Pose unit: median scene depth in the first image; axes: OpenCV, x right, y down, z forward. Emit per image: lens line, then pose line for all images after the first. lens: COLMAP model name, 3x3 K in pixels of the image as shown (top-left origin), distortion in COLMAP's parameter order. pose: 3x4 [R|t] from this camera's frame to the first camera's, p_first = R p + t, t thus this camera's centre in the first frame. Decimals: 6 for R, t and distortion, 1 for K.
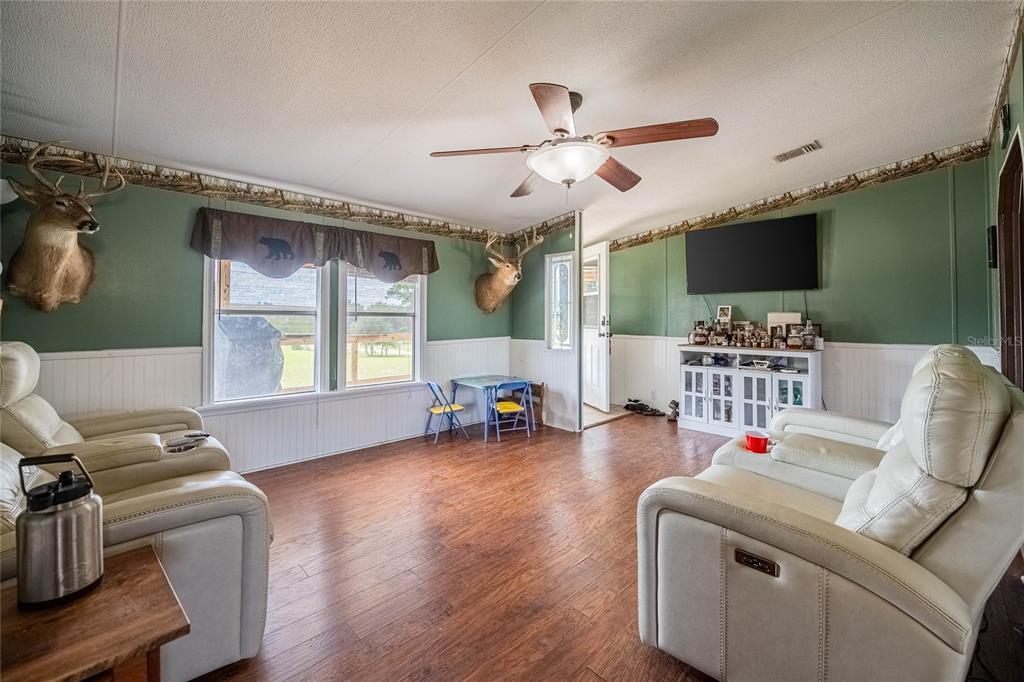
lens RADIAL K [[405.1, 0, 509.7], [0, 405.1, 329.4], [0, 0, 1]] dist [-0.003549, -0.000199]
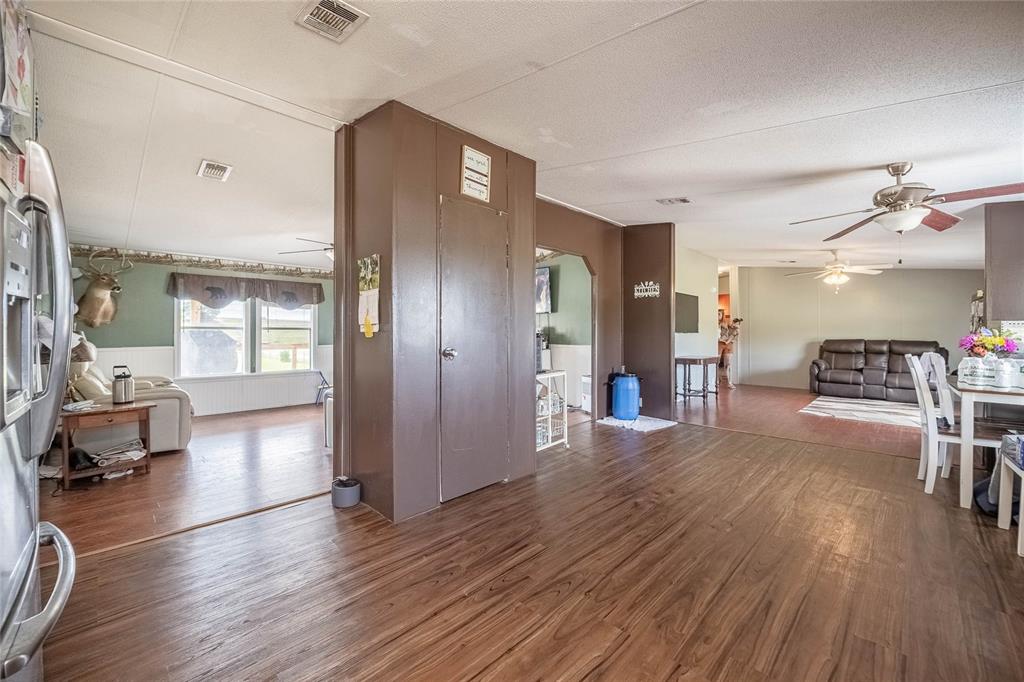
lens RADIAL K [[405.1, 0, 514.3], [0, 405.1, 342.0], [0, 0, 1]] dist [-0.003549, -0.000199]
pose [[0.999731, 0.006483, 0.022260, 0.668758], [-0.006670, 0.999943, 0.008344, -0.002513], [-0.022205, -0.008490, 0.999717, -0.779395]]
